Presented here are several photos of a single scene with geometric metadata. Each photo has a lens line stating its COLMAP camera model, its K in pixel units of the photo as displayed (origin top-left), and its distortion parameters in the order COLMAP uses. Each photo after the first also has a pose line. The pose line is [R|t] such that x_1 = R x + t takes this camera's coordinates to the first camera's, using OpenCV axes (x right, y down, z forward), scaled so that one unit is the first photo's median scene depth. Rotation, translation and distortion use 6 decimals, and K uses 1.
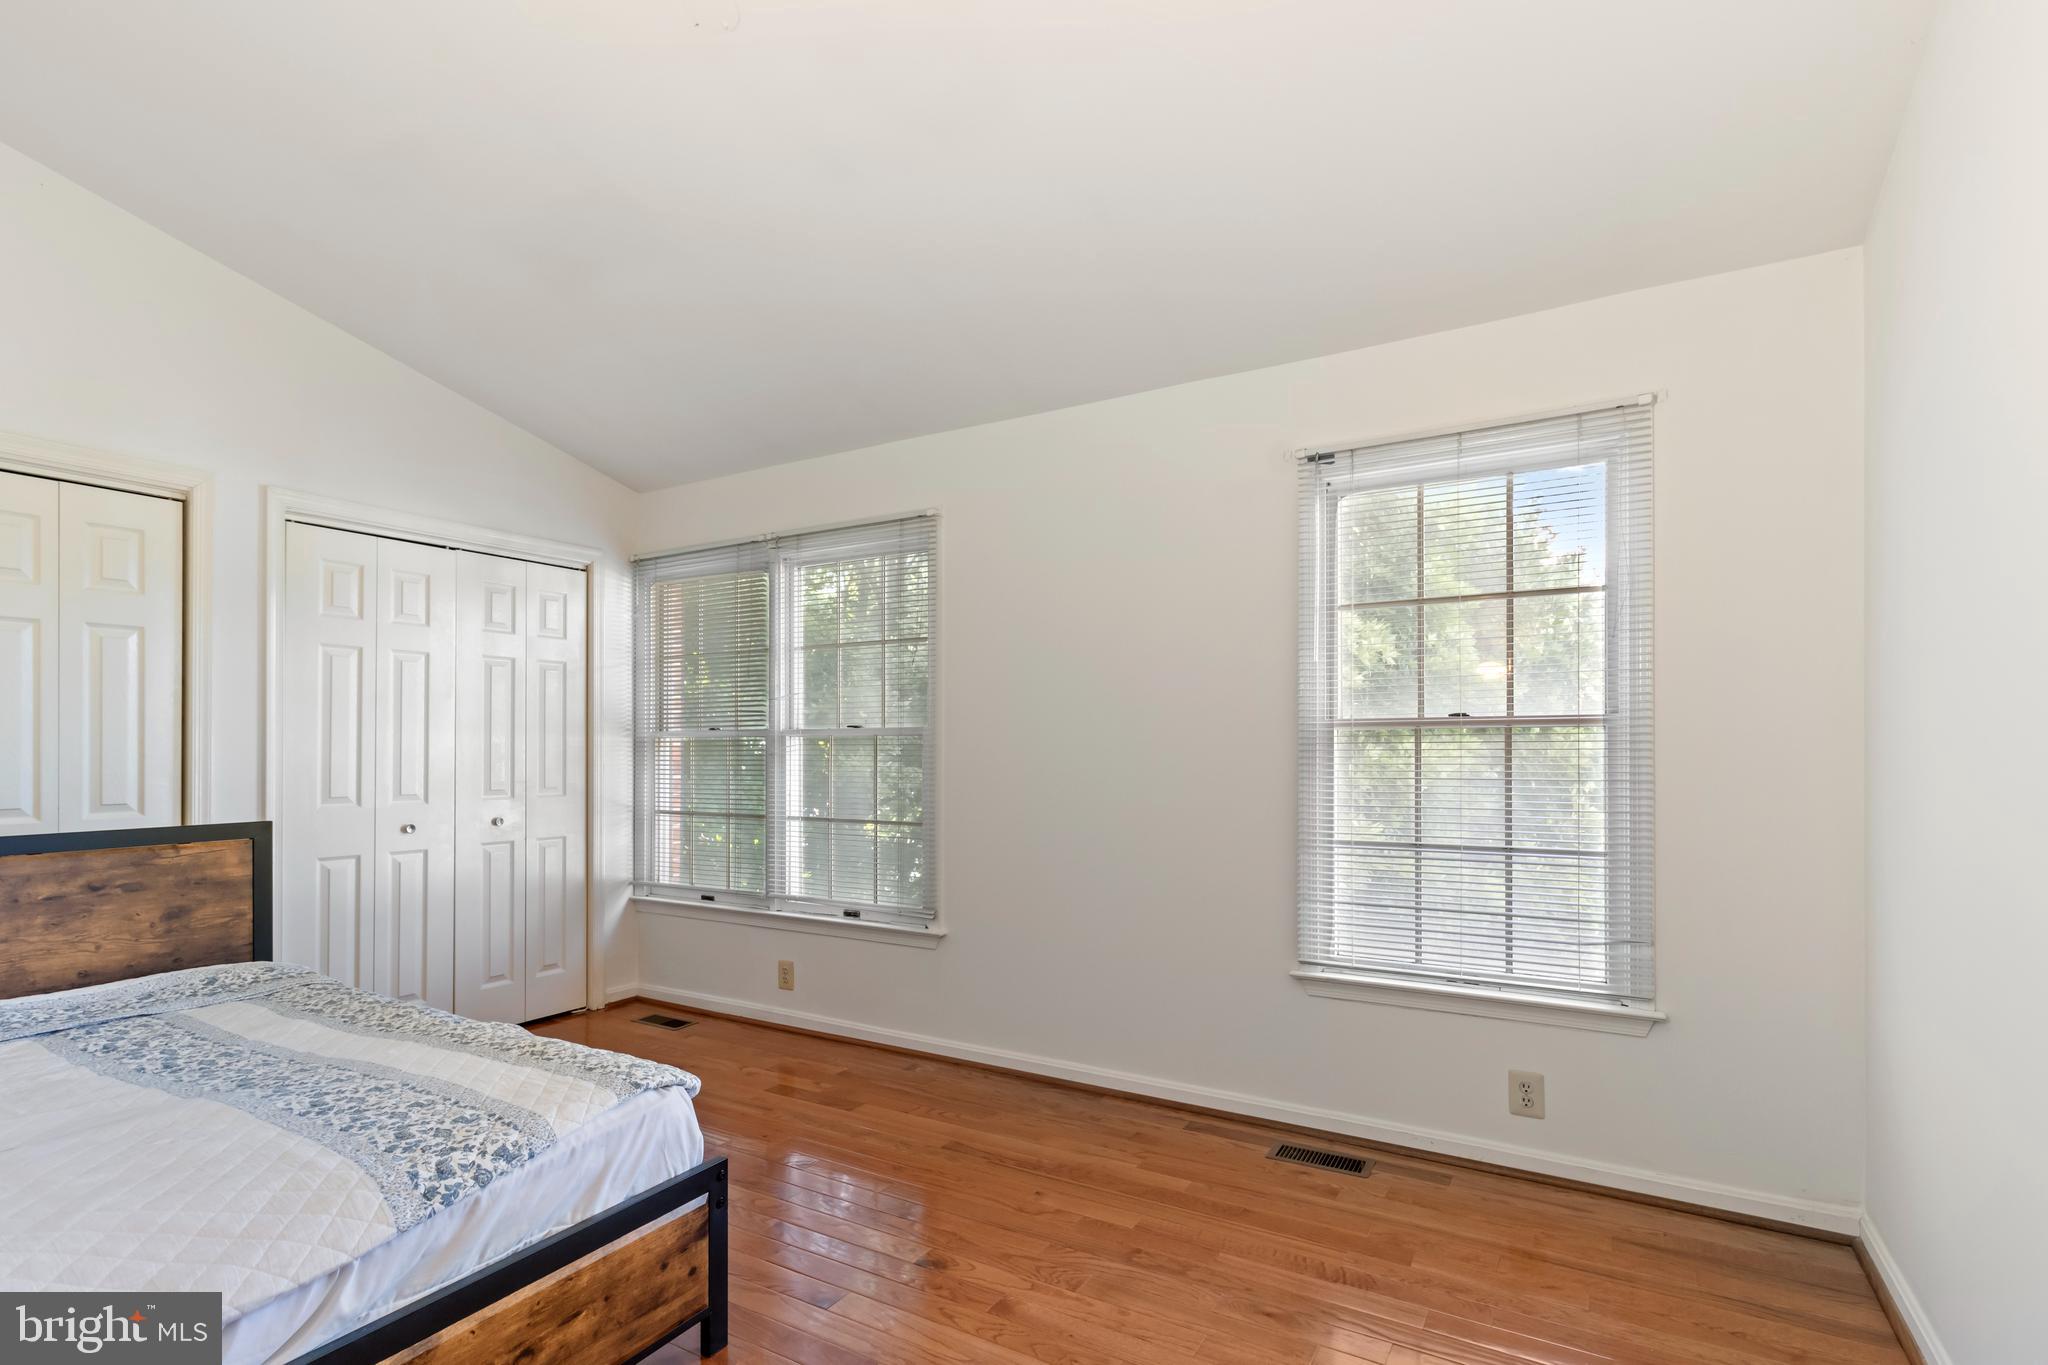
lens RADIAL K [[947.0, 0, 1015.1], [0, 947.0, 753.0], [0, 0, 1]] dist [0.000330, 0.000907]
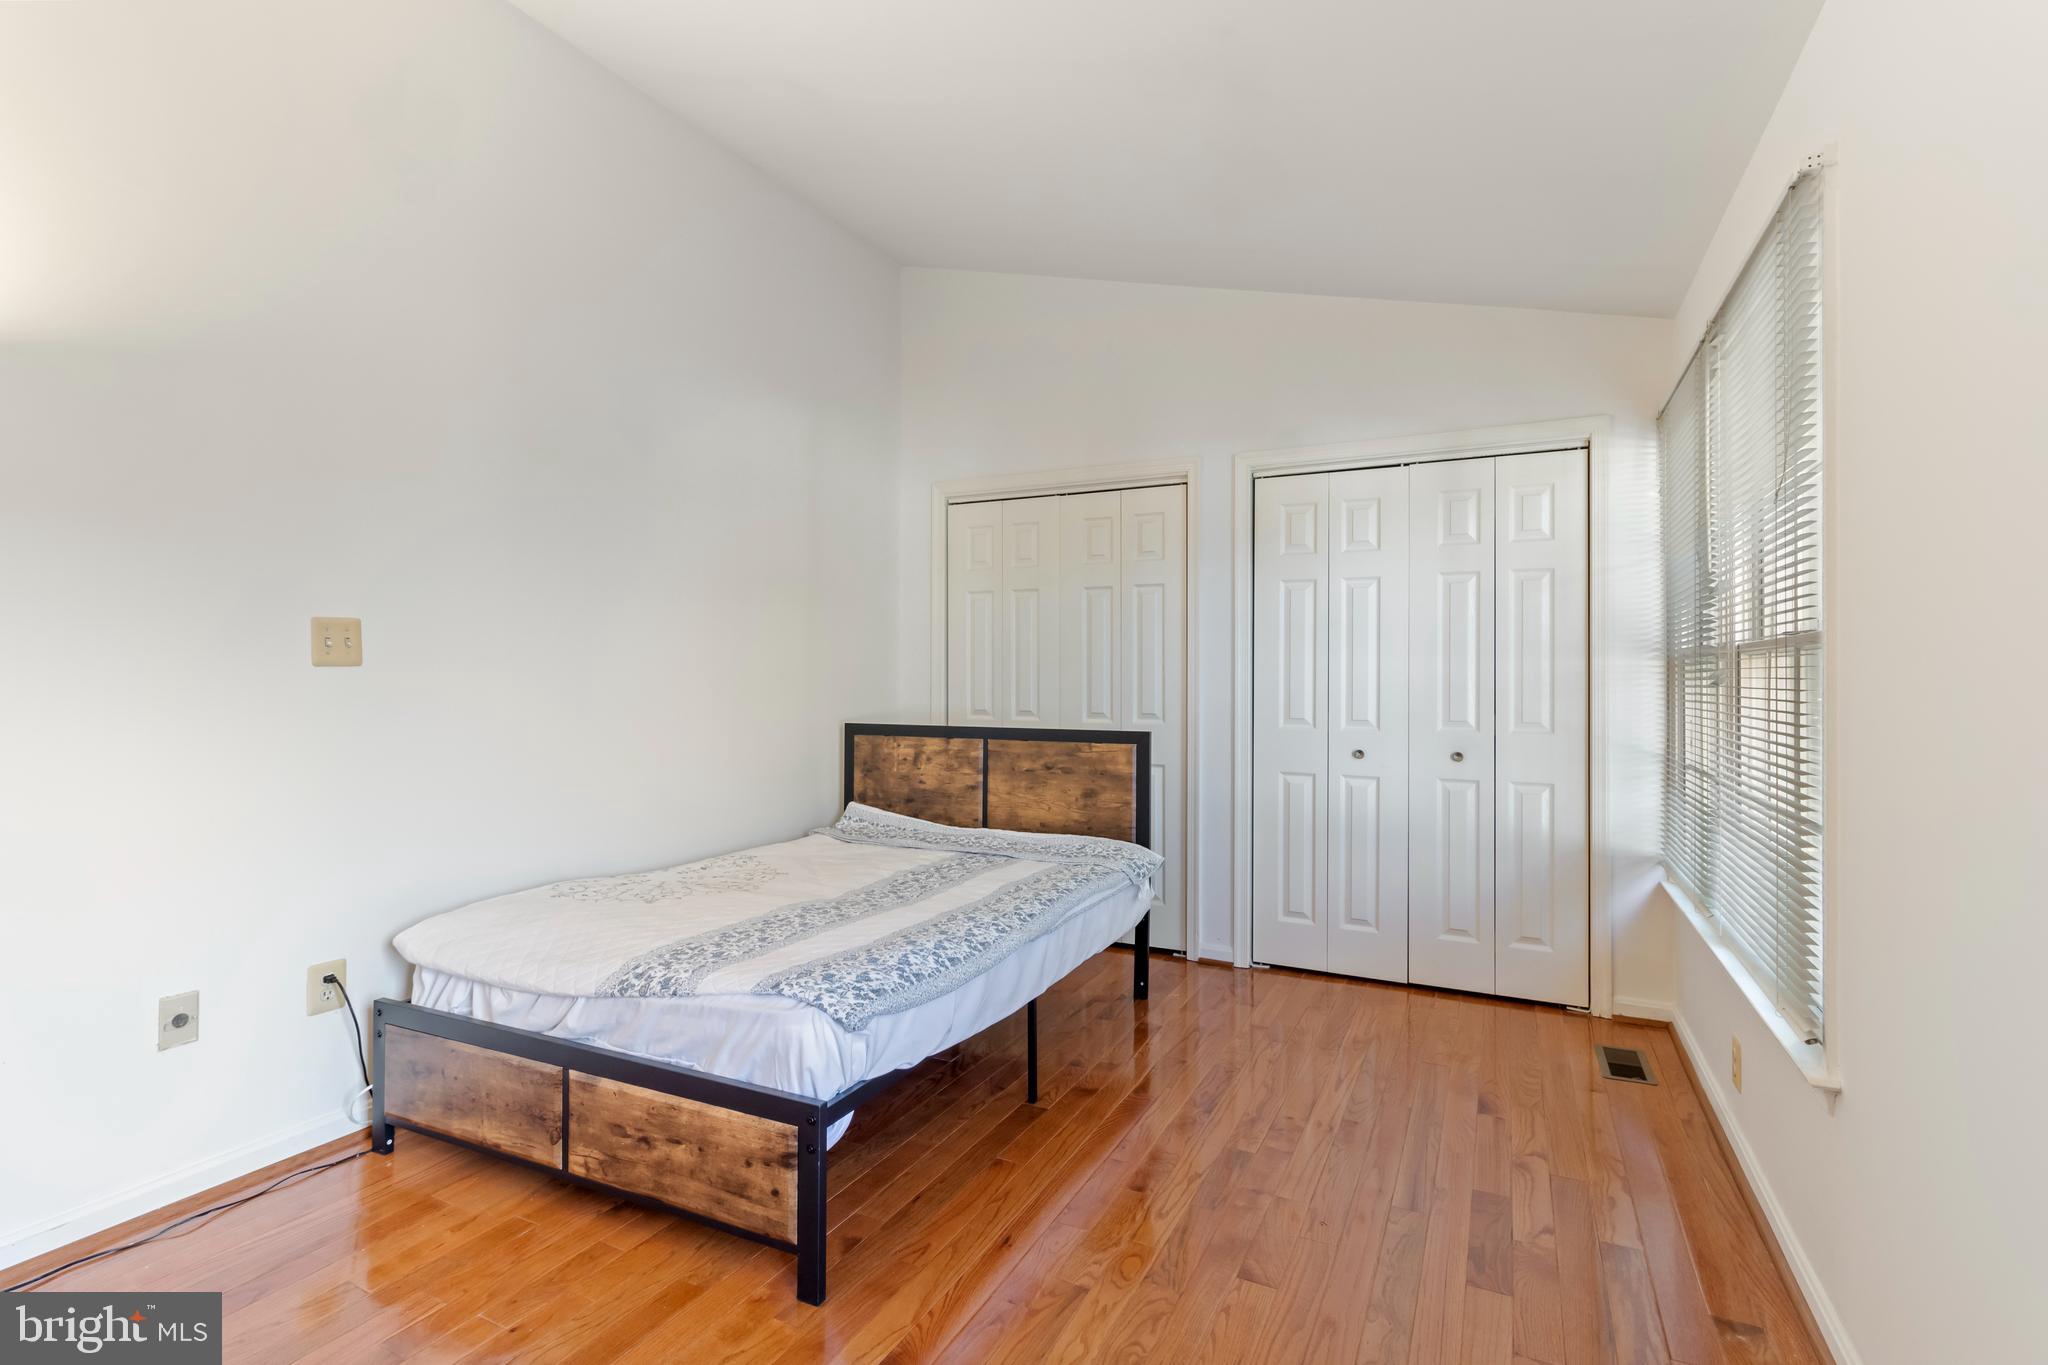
lens RADIAL K [[947.0, 0, 1029.4], [0, 947.0, 662.1], [0, 0, 1]] dist [0.000330, 0.000907]
pose [[0.094440, -0.010745, -0.995473, 0.454605], [-0.008418, 0.999897, -0.011592, -0.003628], [0.995495, 0.009475, 0.094339, 0.769303]]
